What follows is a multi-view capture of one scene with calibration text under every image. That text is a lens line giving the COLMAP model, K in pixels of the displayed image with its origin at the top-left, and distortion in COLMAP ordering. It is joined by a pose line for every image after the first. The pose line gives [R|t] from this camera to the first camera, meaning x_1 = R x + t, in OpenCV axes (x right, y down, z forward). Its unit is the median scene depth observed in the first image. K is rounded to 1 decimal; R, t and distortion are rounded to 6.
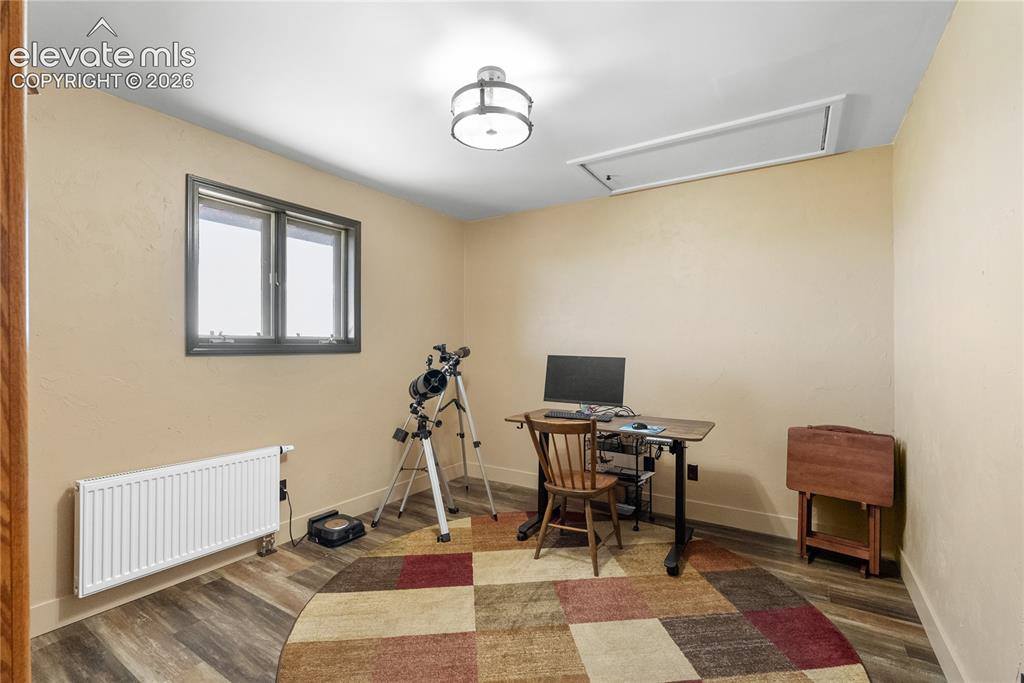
lens RADIAL K [[455.9, 0, 514.0], [0, 455.9, 339.4], [0, 0, 1]] dist [-0.012150, 0.001023]
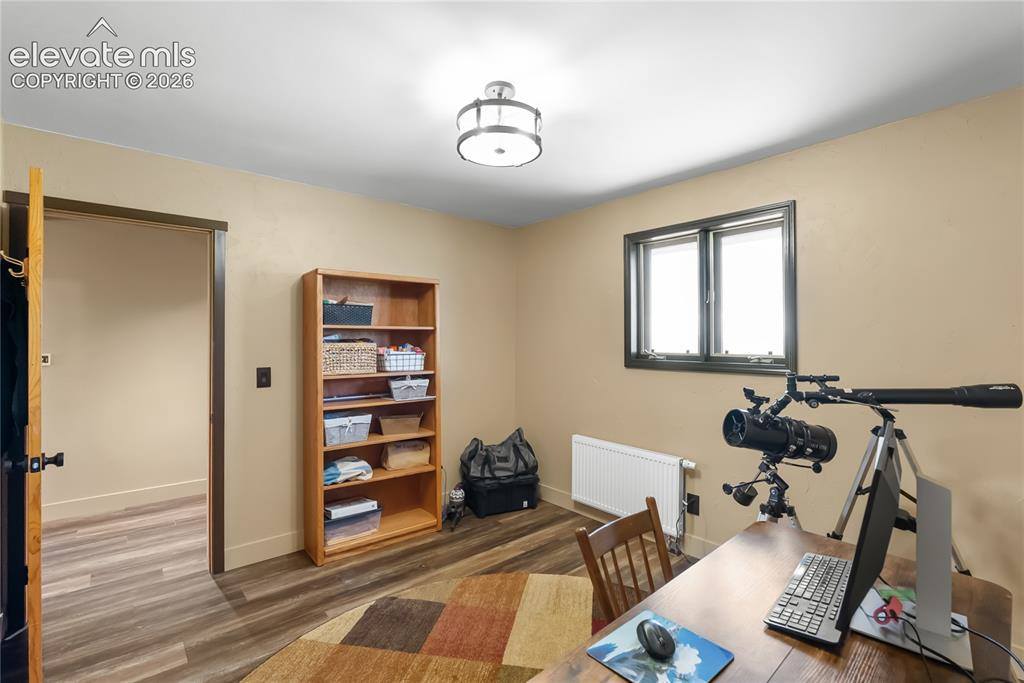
lens RADIAL K [[455.9, 0, 514.0], [0, 455.9, 340.5], [0, 0, 1]] dist [-0.012150, 0.001023]
pose [[-0.279300, -0.008089, -0.960170, 0.624892], [-0.001641, 0.999967, -0.007946, -0.029555], [0.960202, -0.000644, -0.279304, 0.962593]]
